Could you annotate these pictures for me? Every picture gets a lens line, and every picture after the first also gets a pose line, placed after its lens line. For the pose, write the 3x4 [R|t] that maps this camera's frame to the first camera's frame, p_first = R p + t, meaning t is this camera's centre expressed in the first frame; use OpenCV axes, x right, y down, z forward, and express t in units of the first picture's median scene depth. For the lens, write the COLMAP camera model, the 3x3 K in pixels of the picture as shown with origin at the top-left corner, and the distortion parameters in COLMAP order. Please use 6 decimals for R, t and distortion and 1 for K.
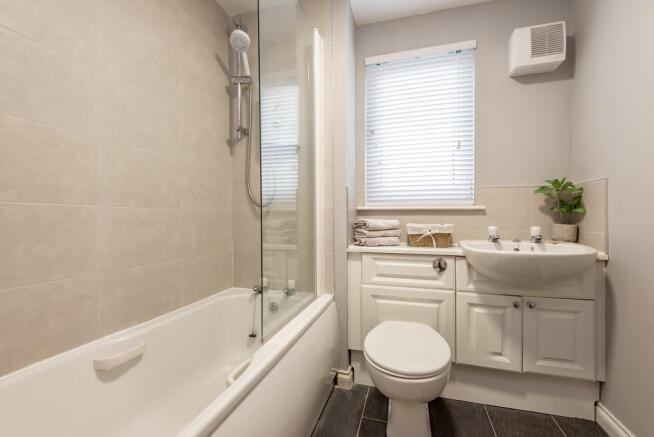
lens RADIAL K [[293.0, 0, 326.9], [0, 293.0, 216.2], [0, 0, 1]] dist [0.033286, -0.017743]
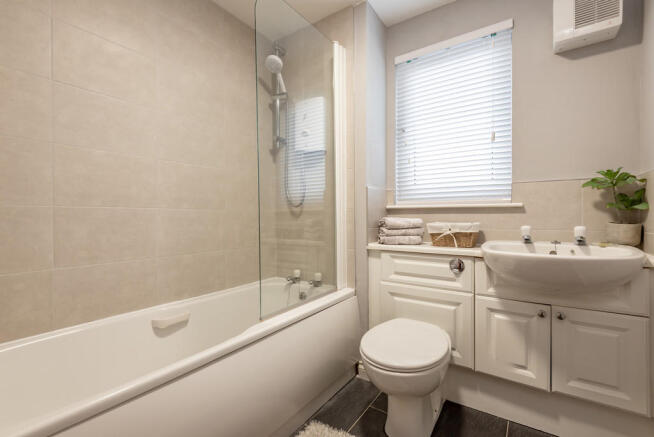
lens RADIAL K [[293.0, 0, 326.9], [0, 293.0, 216.2], [0, 0, 1]] dist [0.033286, -0.017743]
pose [[0.950402, -0.003069, -0.311009, 0.261414], [0.004397, 0.999984, 0.003571, -0.000170], [0.310993, -0.004761, 0.950400, -0.036418]]
